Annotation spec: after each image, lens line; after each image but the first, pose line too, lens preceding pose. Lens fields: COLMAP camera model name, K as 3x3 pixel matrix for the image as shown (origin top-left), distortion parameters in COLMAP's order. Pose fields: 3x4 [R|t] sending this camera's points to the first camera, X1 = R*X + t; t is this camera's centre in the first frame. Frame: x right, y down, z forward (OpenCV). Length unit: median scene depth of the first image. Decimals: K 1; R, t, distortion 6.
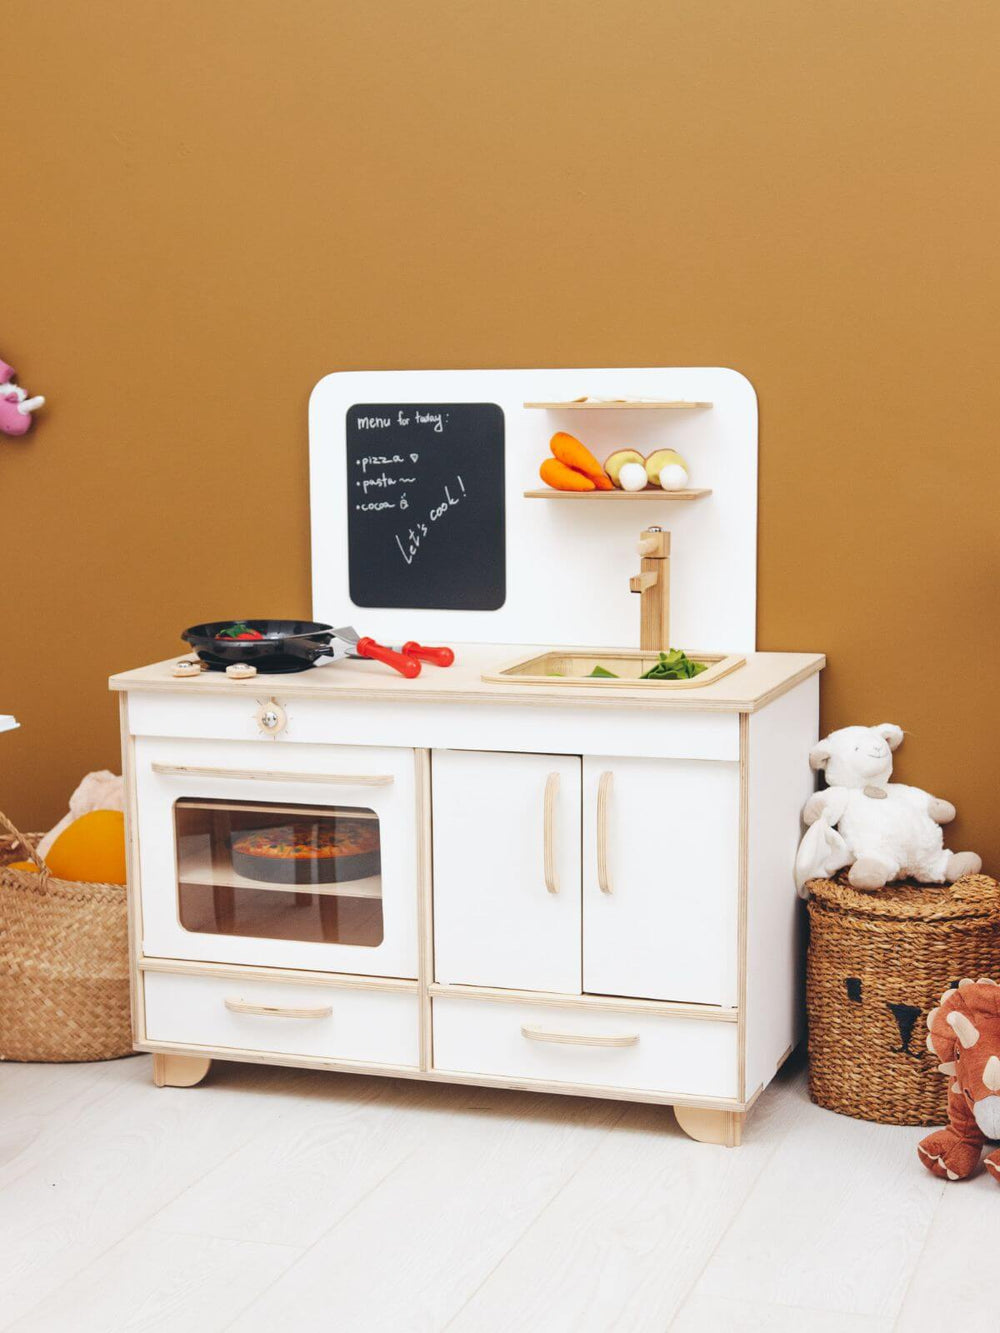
lens RADIAL K [[1954.7, 0, 500.0], [0, 1954.7, 666.5], [0, 0, 1]] dist [0.000219, 0.036660]
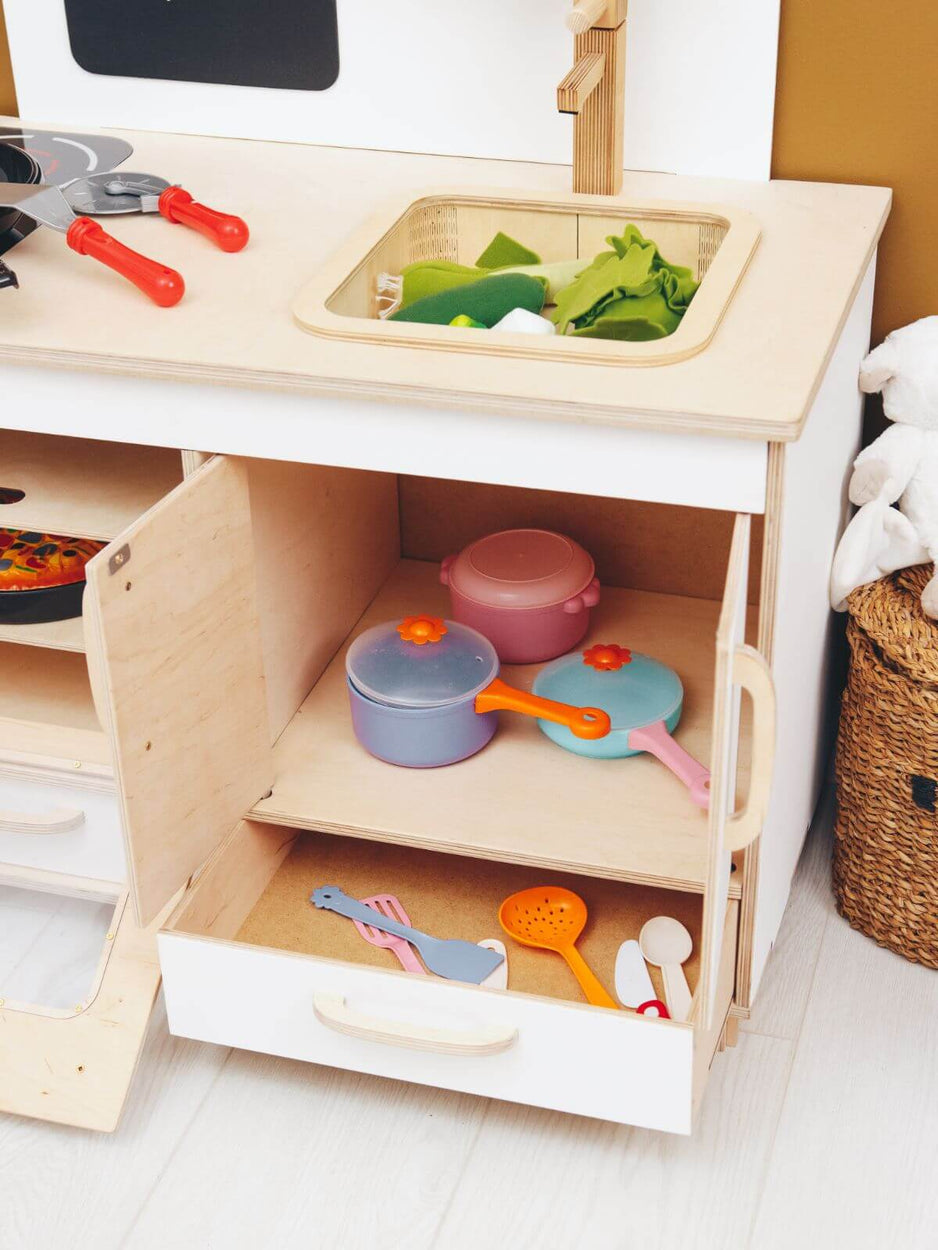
lens RADIAL K [[1944.9, 0, 436.7], [0, 1944.9, 624.6], [0, 0, 1]] dist [0.006716, -0.025637]
pose [[0.999273, -0.036917, 0.009512, 0.022975], [0.029648, 0.909409, 0.414846, -0.141503], [-0.023965, -0.414262, 0.909842, 0.460216]]
